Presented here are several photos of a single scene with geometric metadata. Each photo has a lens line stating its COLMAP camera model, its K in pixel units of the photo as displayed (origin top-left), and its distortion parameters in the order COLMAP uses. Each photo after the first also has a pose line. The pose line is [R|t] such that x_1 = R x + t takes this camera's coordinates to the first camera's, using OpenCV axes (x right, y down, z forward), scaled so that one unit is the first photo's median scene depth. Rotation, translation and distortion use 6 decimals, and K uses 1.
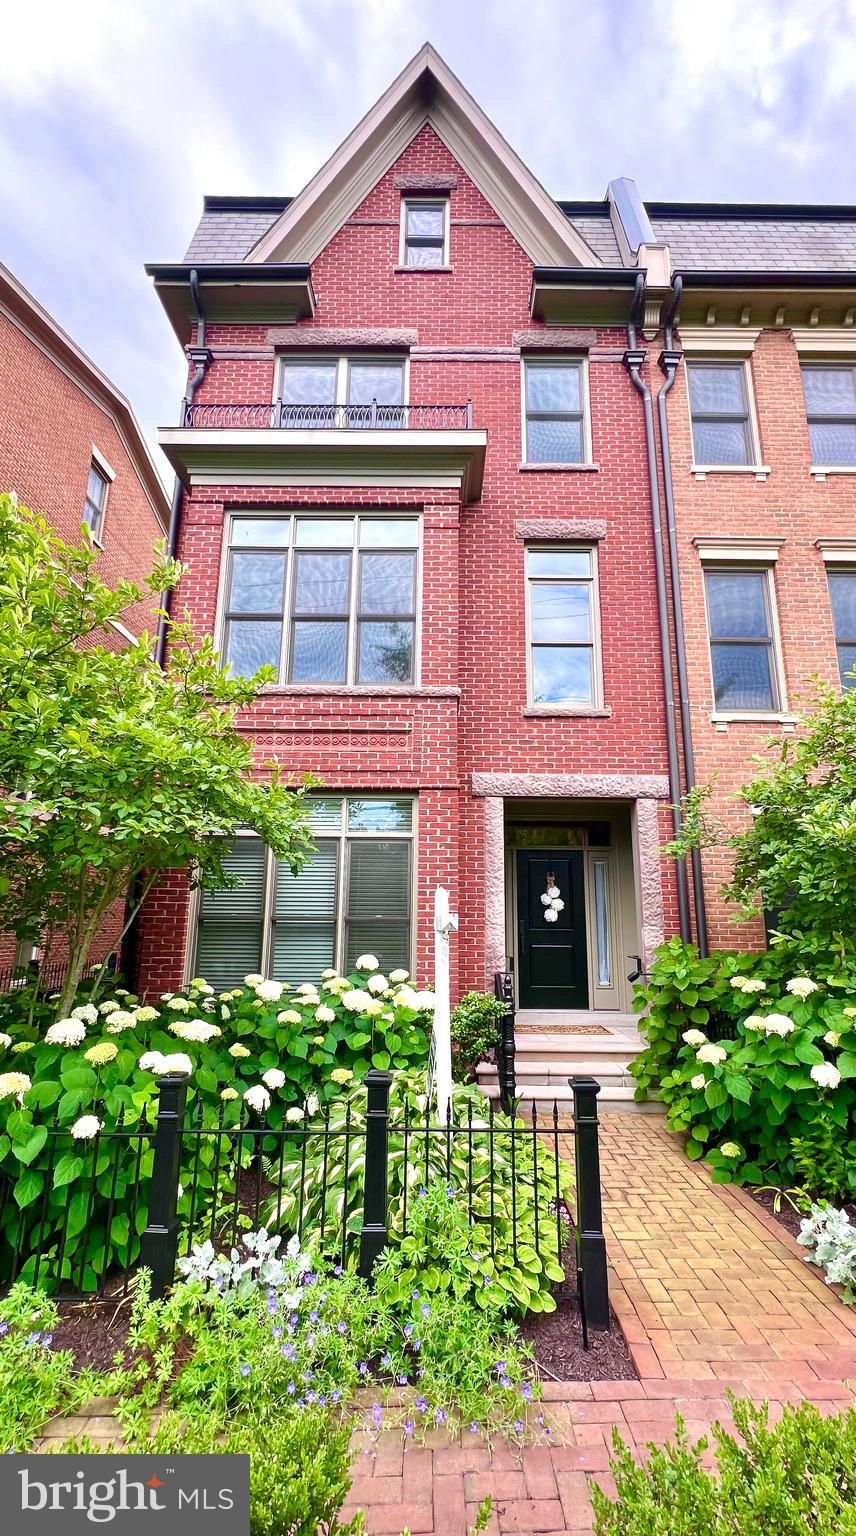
lens RADIAL K [[642.9, 0, 436.8], [0, 642.9, 782.0], [0, 0, 1]] dist [-0.002660, 0.001300]
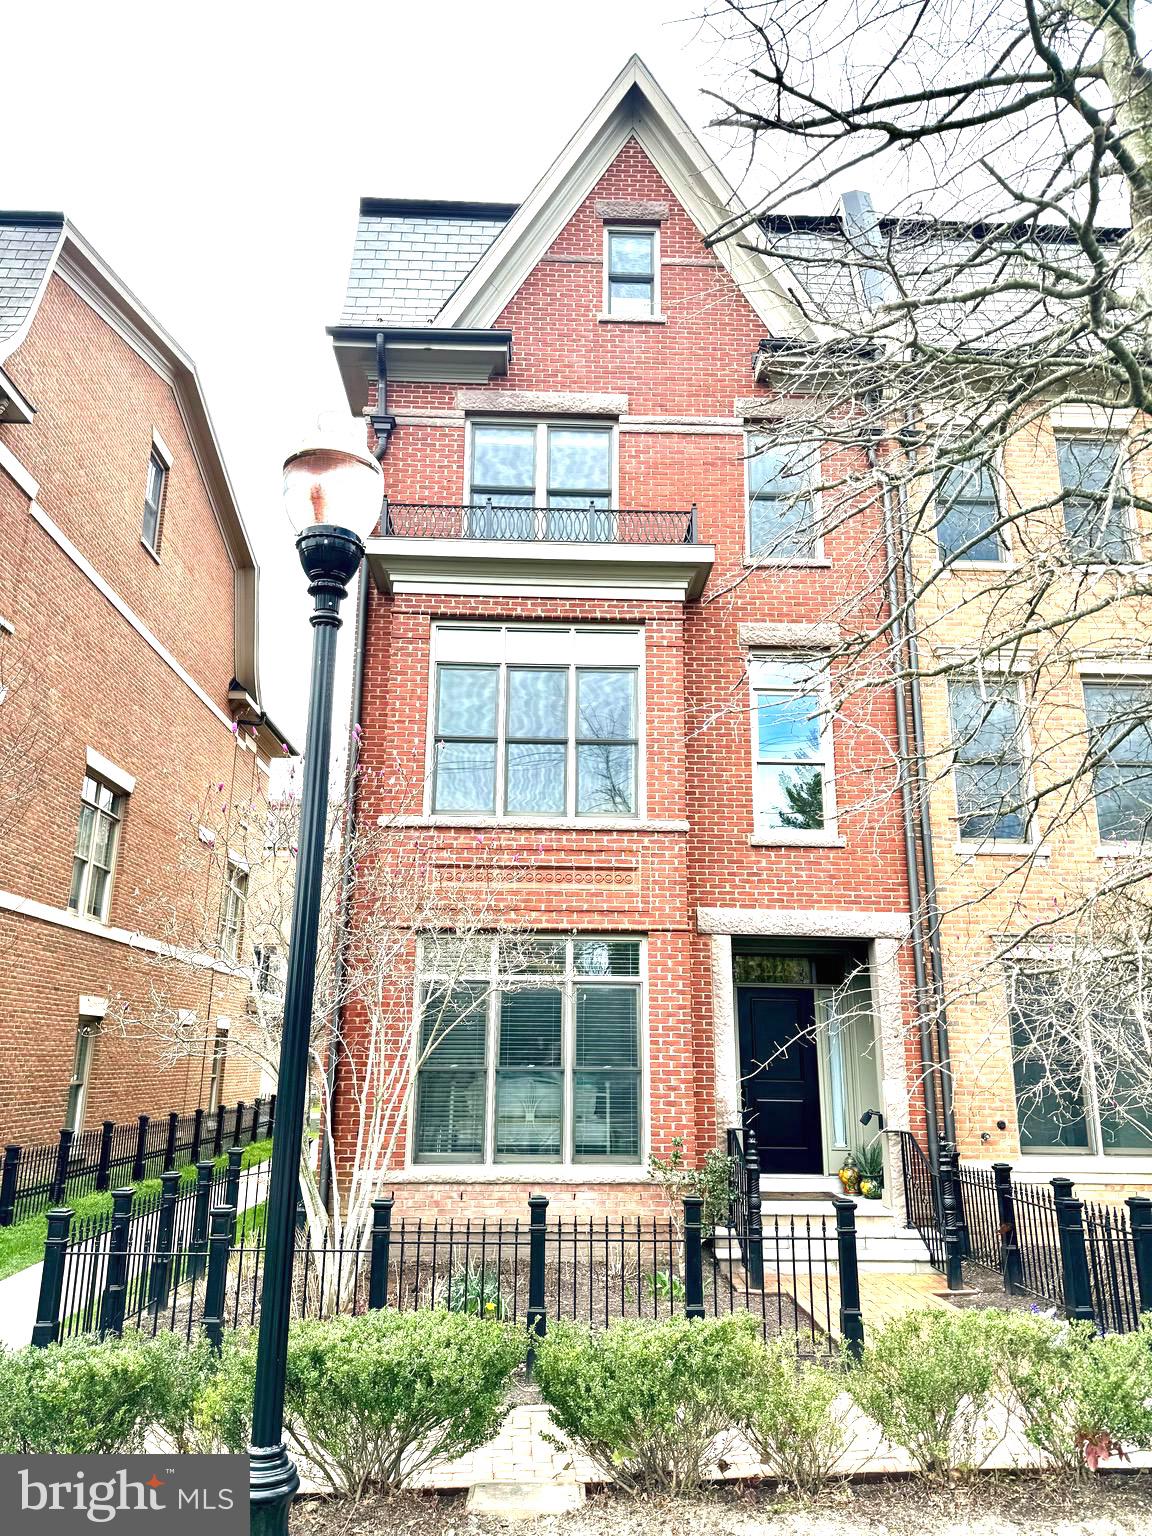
lens RADIAL K [[1087.0, 0, 569.5], [0, 1087.0, 776.5], [0, 0, 1]] dist [0.062417, -0.024700]
pose [[0.999590, 0.009743, 0.026910, -0.175049], [-0.008351, 0.998645, -0.051360, -0.123601], [-0.027374, 0.051115, 0.998318, -0.578445]]
